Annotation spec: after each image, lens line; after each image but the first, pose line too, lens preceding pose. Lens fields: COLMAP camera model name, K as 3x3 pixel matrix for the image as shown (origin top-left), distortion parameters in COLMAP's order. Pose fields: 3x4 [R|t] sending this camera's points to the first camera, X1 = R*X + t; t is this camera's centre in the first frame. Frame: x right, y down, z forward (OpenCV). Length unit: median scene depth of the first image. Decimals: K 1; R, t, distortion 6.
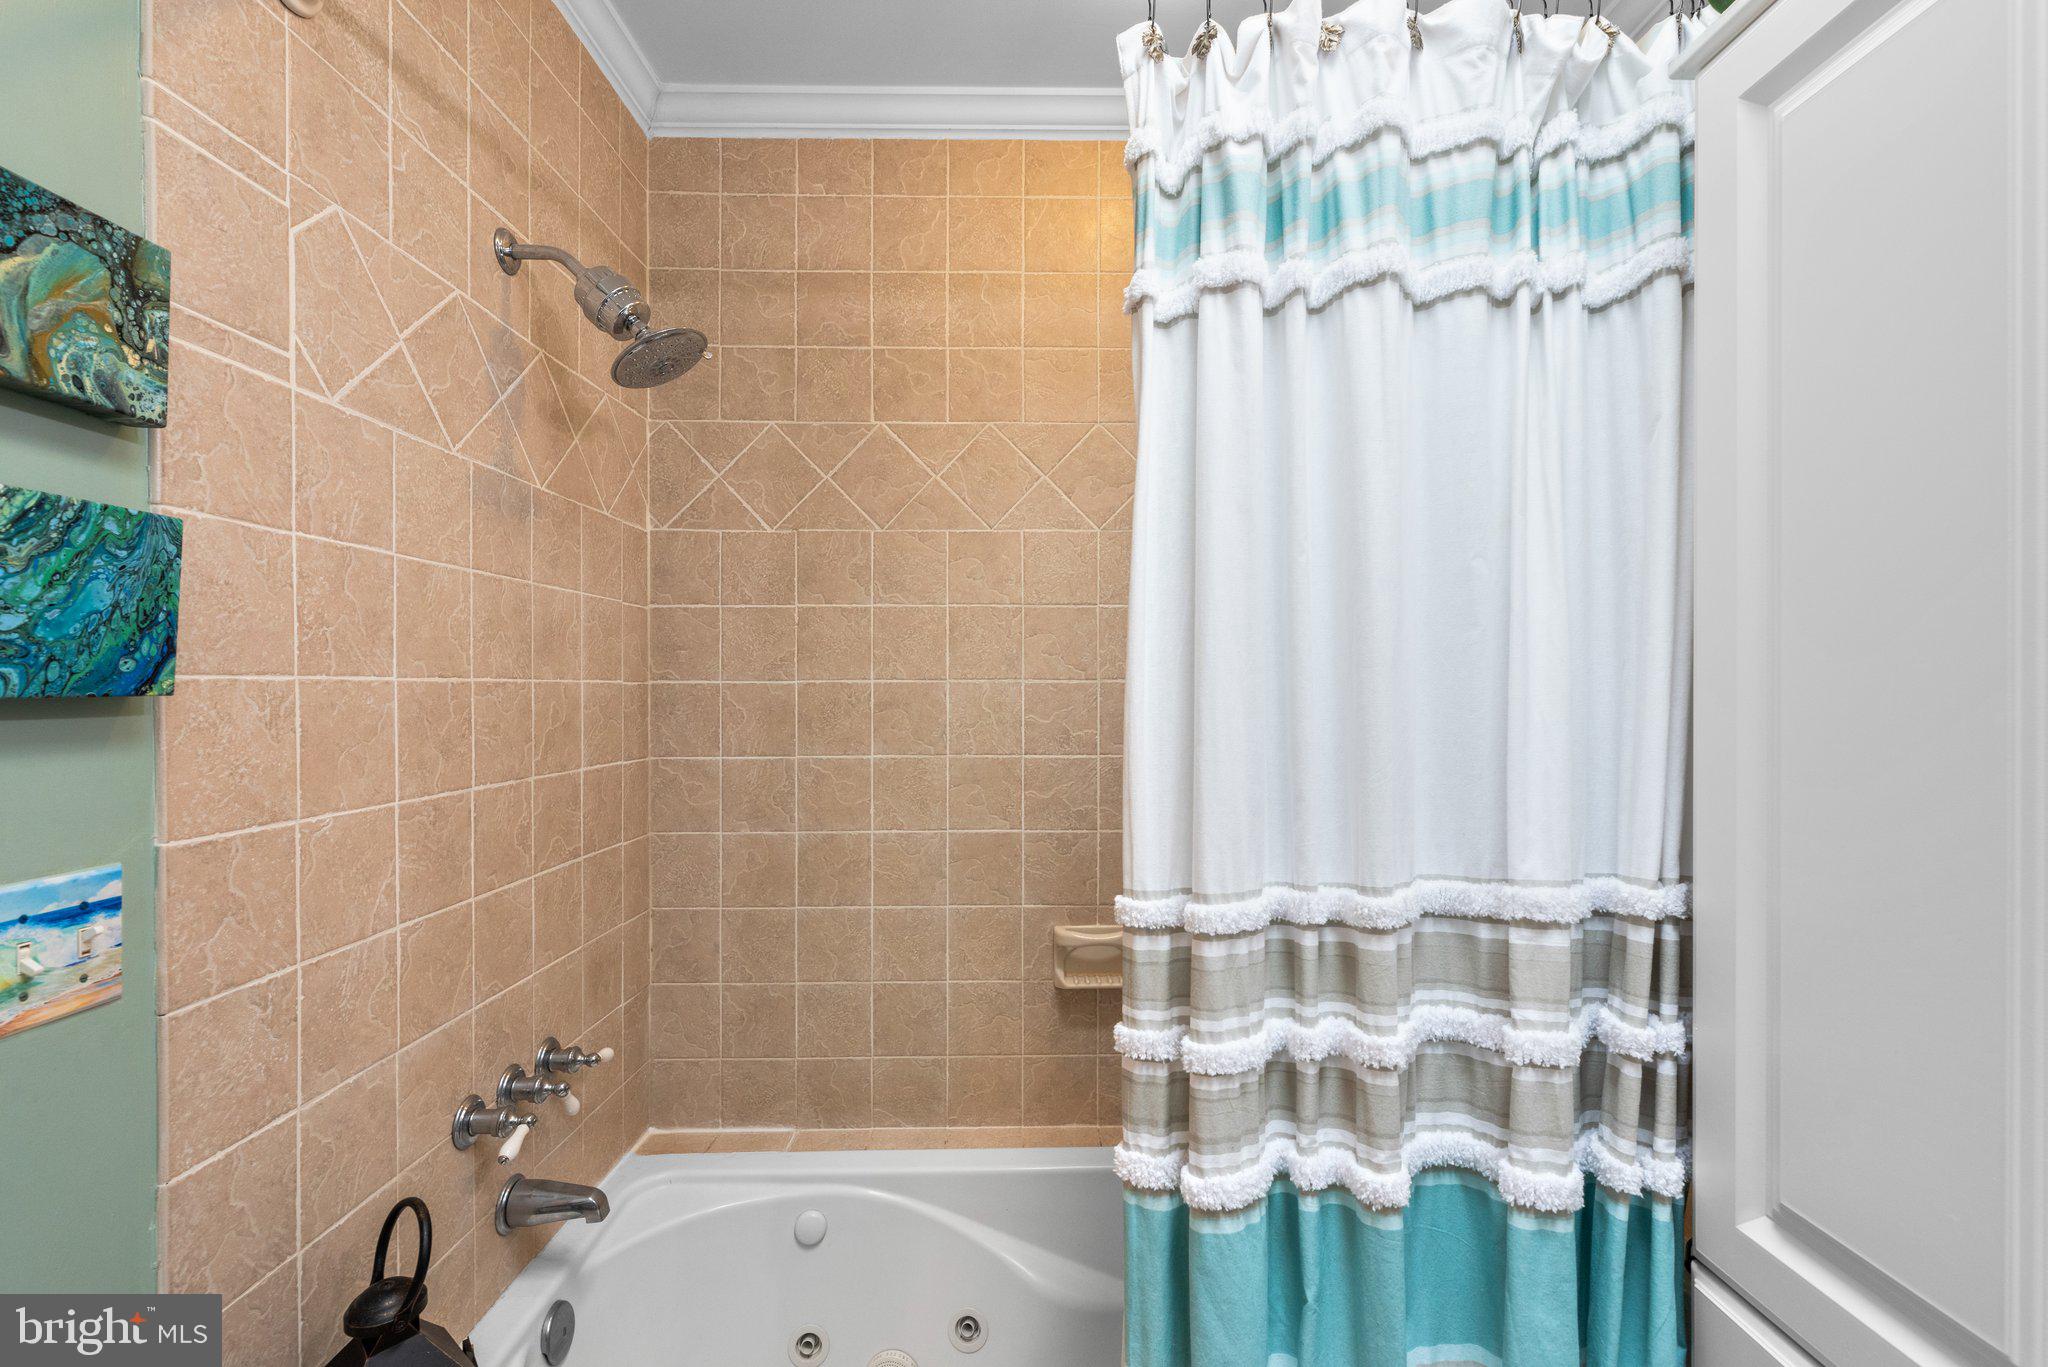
lens RADIAL K [[930.7, 0, 1031.8], [0, 930.7, 686.8], [0, 0, 1]] dist [0.003075, -0.000870]
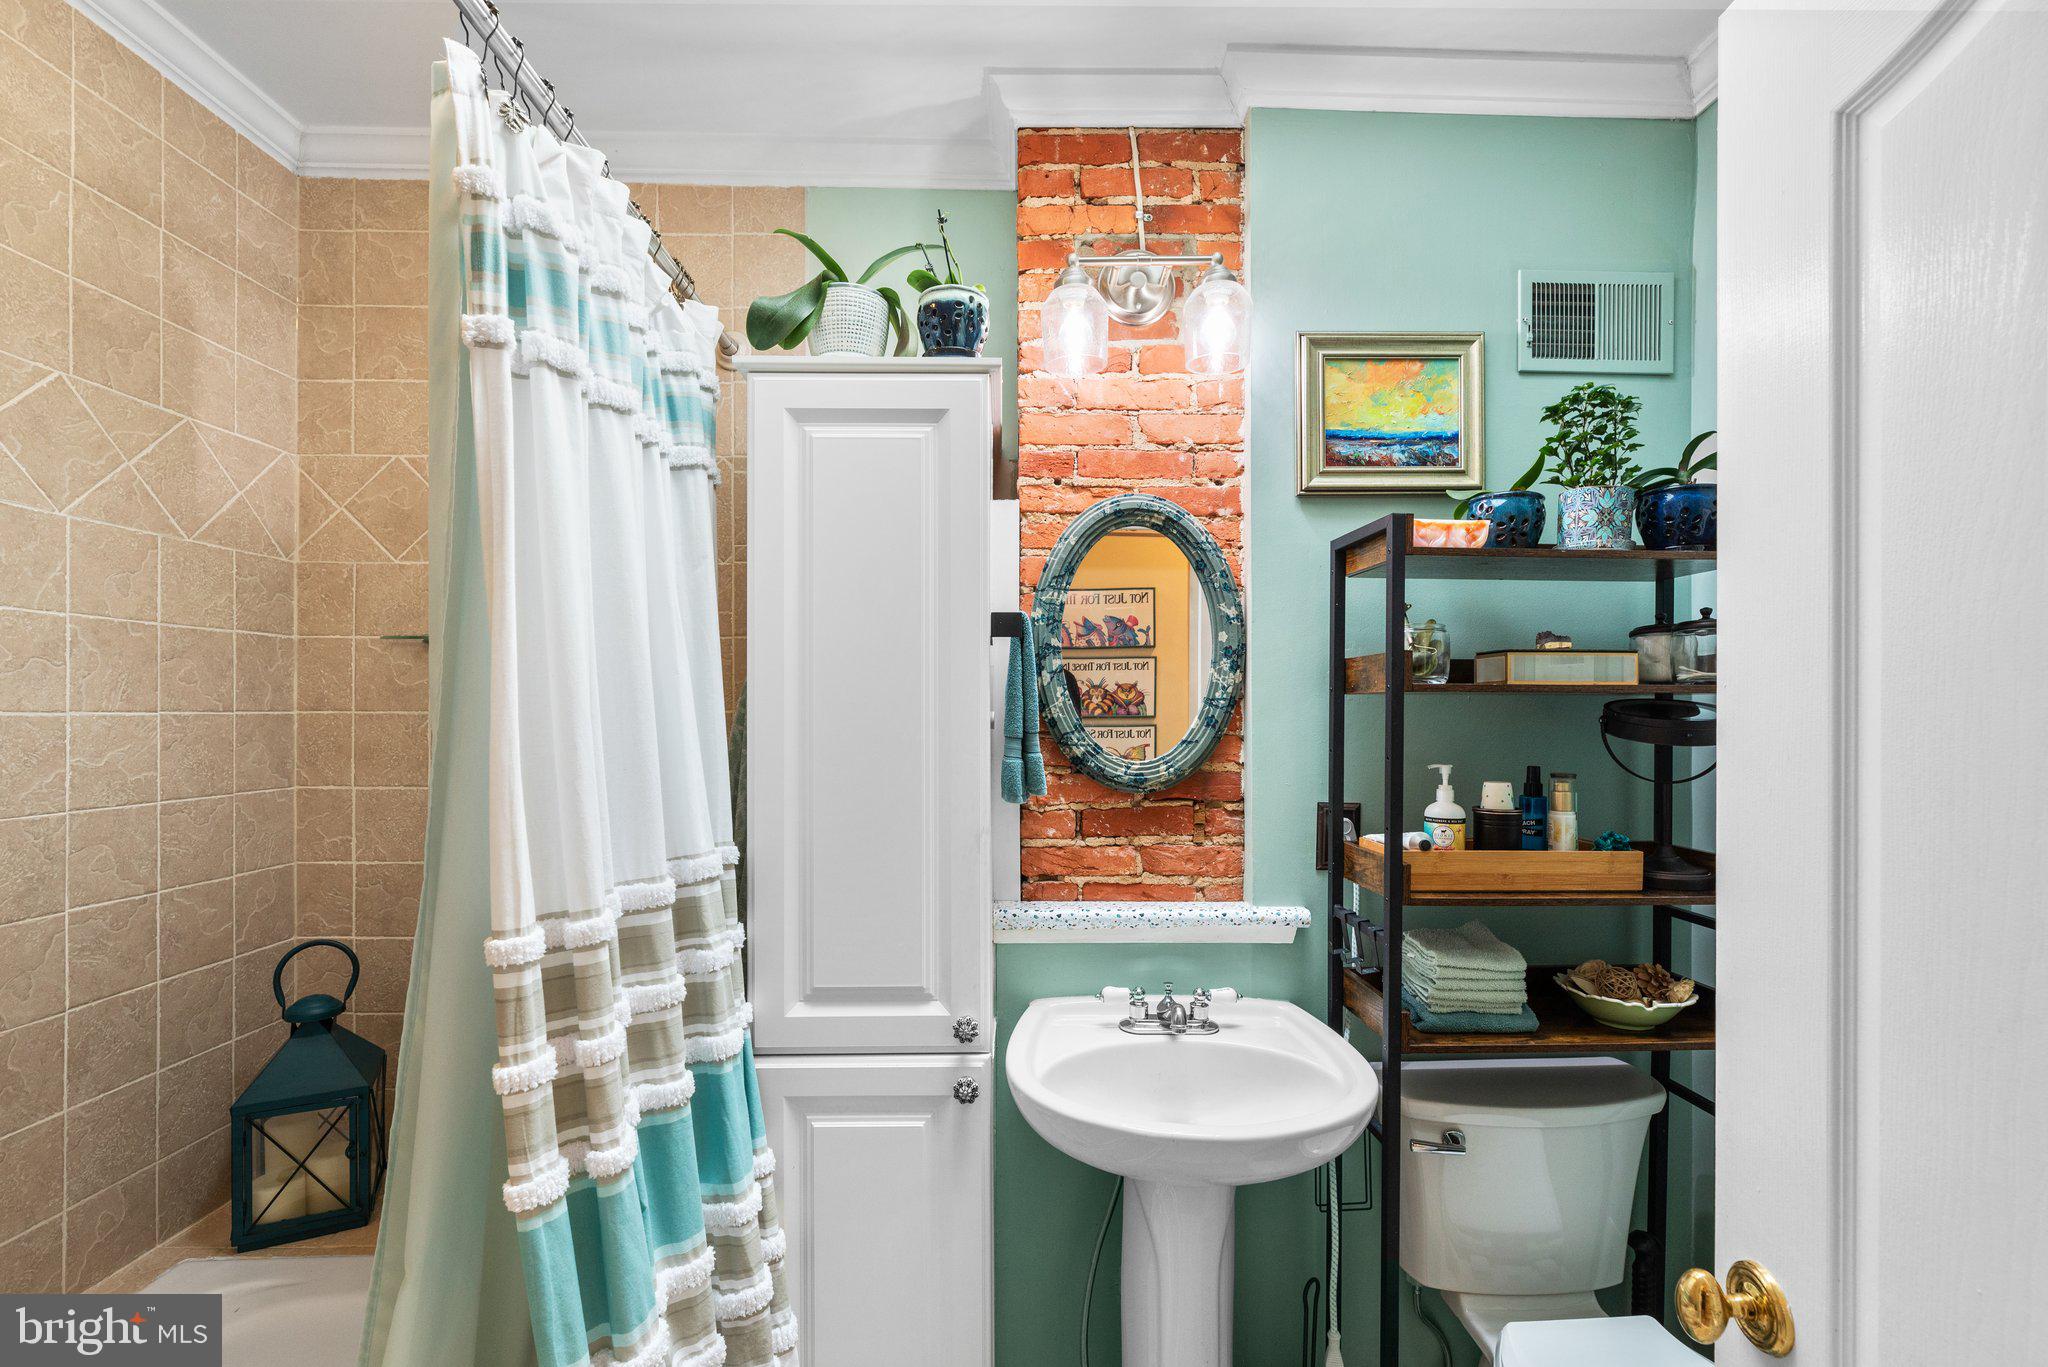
lens RADIAL K [[930.7, 0, 1032.9], [0, 930.7, 724.3], [0, 0, 1]] dist [0.003075, -0.000870]
pose [[-0.021926, -0.005234, 0.999746, -0.966900], [-0.001222, 0.999986, 0.005208, -0.011455], [-0.999759, -0.001108, -0.021932, 0.478431]]
